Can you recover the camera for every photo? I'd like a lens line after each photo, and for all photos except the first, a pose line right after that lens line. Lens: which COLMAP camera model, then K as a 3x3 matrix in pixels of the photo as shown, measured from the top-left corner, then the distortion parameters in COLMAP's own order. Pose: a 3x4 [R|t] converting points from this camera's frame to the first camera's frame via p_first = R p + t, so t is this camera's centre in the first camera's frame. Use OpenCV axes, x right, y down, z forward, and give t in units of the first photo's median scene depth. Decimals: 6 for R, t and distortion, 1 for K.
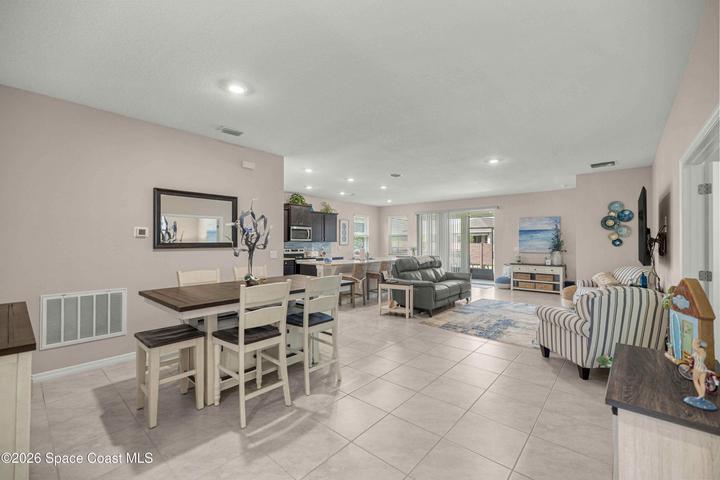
lens RADIAL K [[304.4, 0, 356.4], [0, 304.4, 239.0], [0, 0, 1]] dist [0.001727, 0.000227]
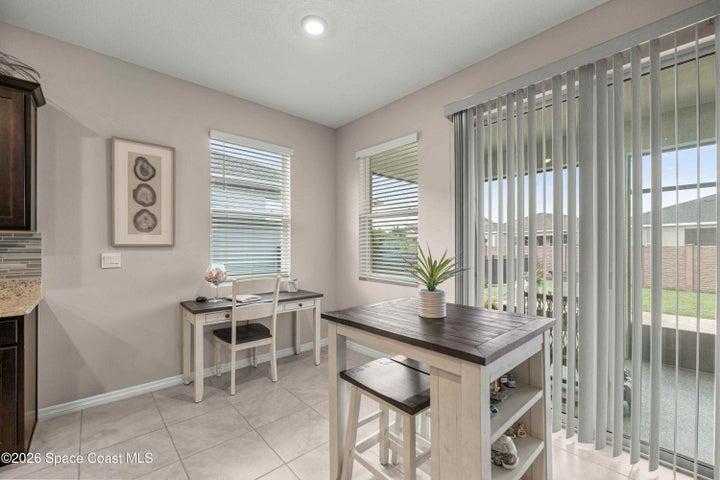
lens RADIAL K [[304.4, 0, 359.1], [0, 304.4, 243.6], [0, 0, 1]] dist [0.001727, 0.000227]
pose [[0.992250, -0.001559, -0.124249, 0.226194], [0.002287, 0.999981, 0.005710, 0.022987], [0.124238, -0.005950, 0.992235, 1.107429]]
